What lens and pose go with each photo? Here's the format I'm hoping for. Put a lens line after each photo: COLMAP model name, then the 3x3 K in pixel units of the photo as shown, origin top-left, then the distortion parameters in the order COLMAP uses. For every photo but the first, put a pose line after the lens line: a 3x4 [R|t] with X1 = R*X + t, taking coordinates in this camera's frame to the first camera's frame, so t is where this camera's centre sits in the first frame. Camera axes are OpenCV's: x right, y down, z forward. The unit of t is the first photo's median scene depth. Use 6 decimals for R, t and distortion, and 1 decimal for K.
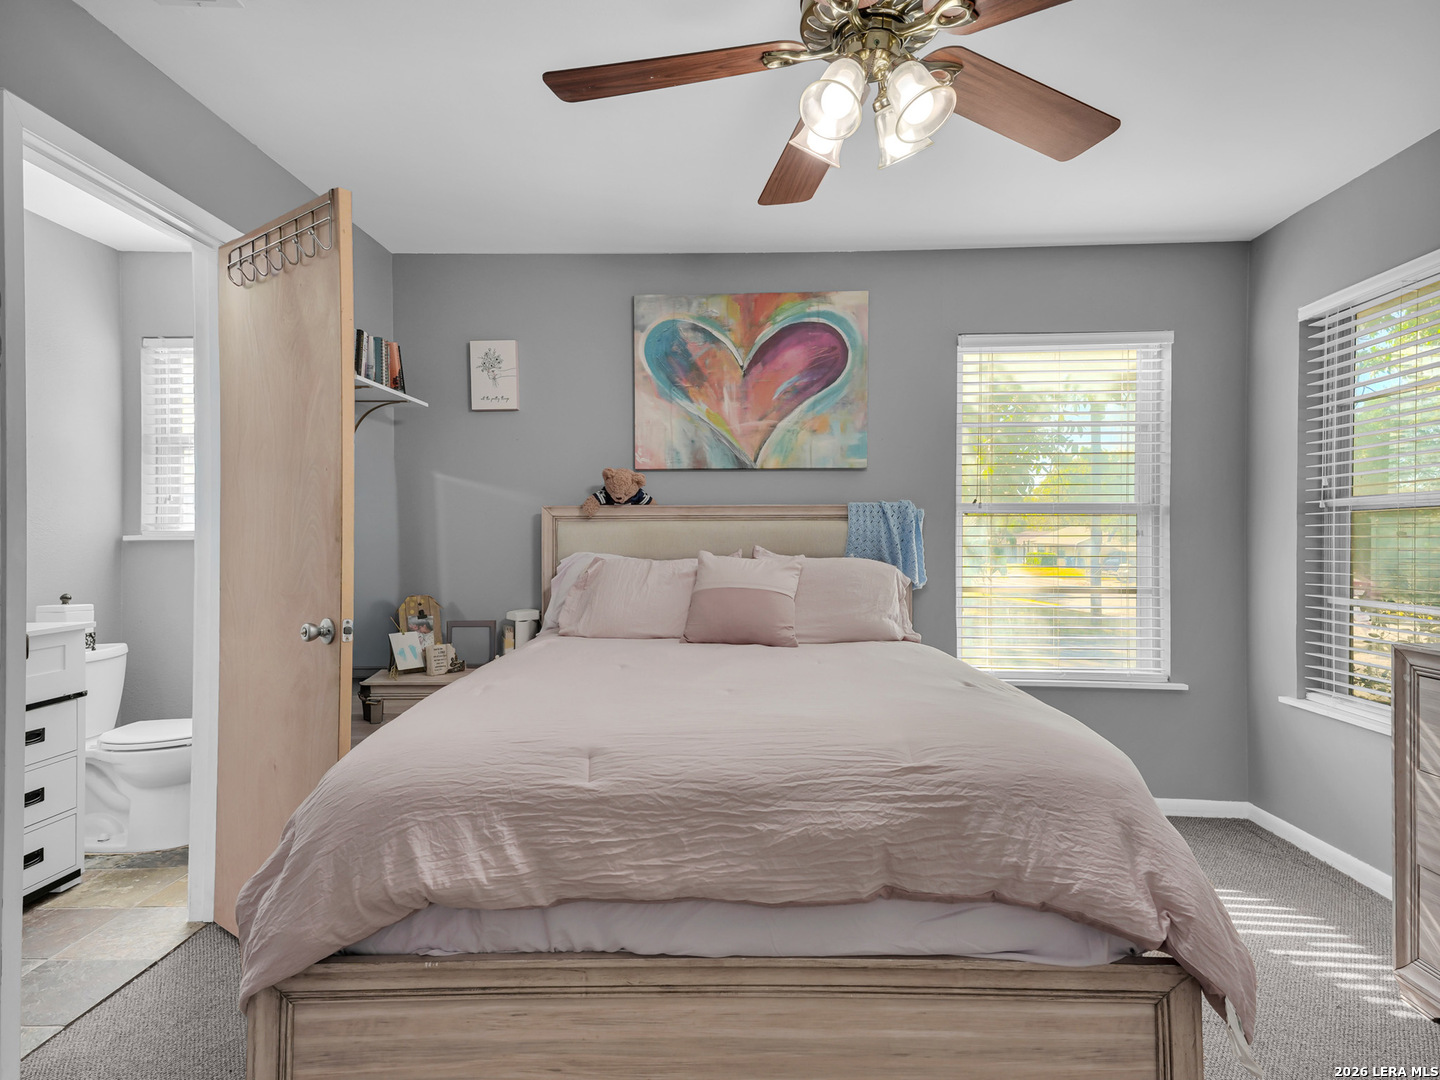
lens RADIAL K [[787.2, 0, 725.1], [0, 787.2, 535.5], [0, 0, 1]] dist [0.063168, 0.000374]
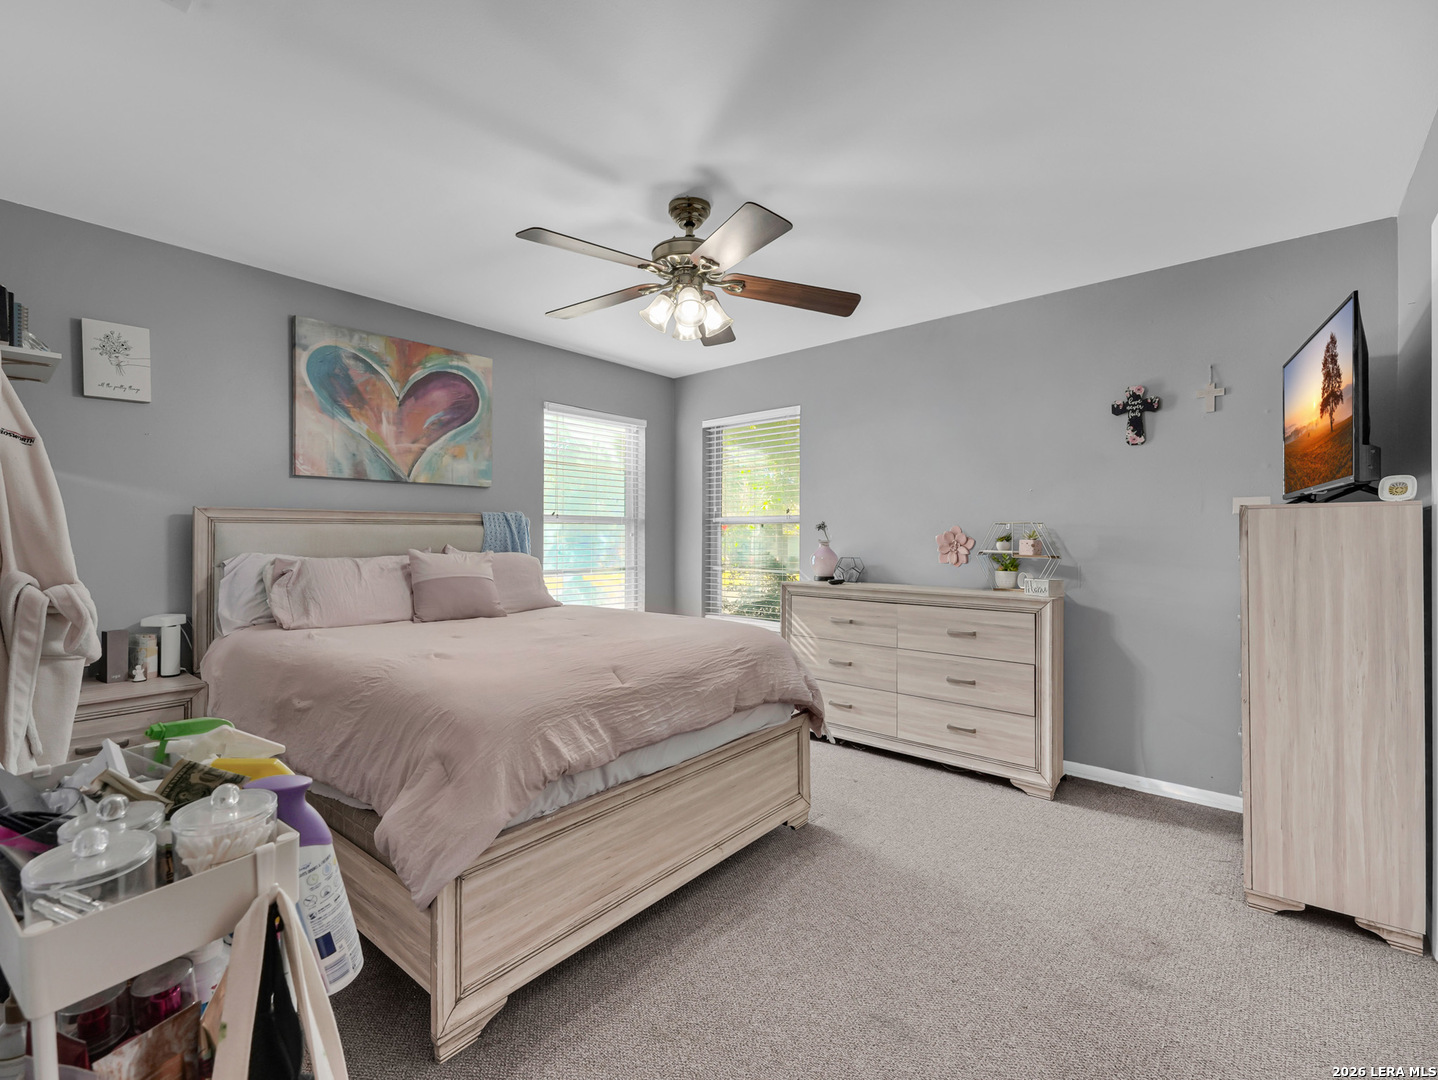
lens RADIAL K [[639.6, 0, 706.5], [0, 639.6, 535.5], [0, 0, 1]] dist [0.025930, -0.011776]
pose [[0.641617, 0.000451, 0.767025, -0.435423], [-0.000870, 1.000000, 0.000140, -0.001741], [-0.767025, -0.000757, 0.641617, -0.002205]]
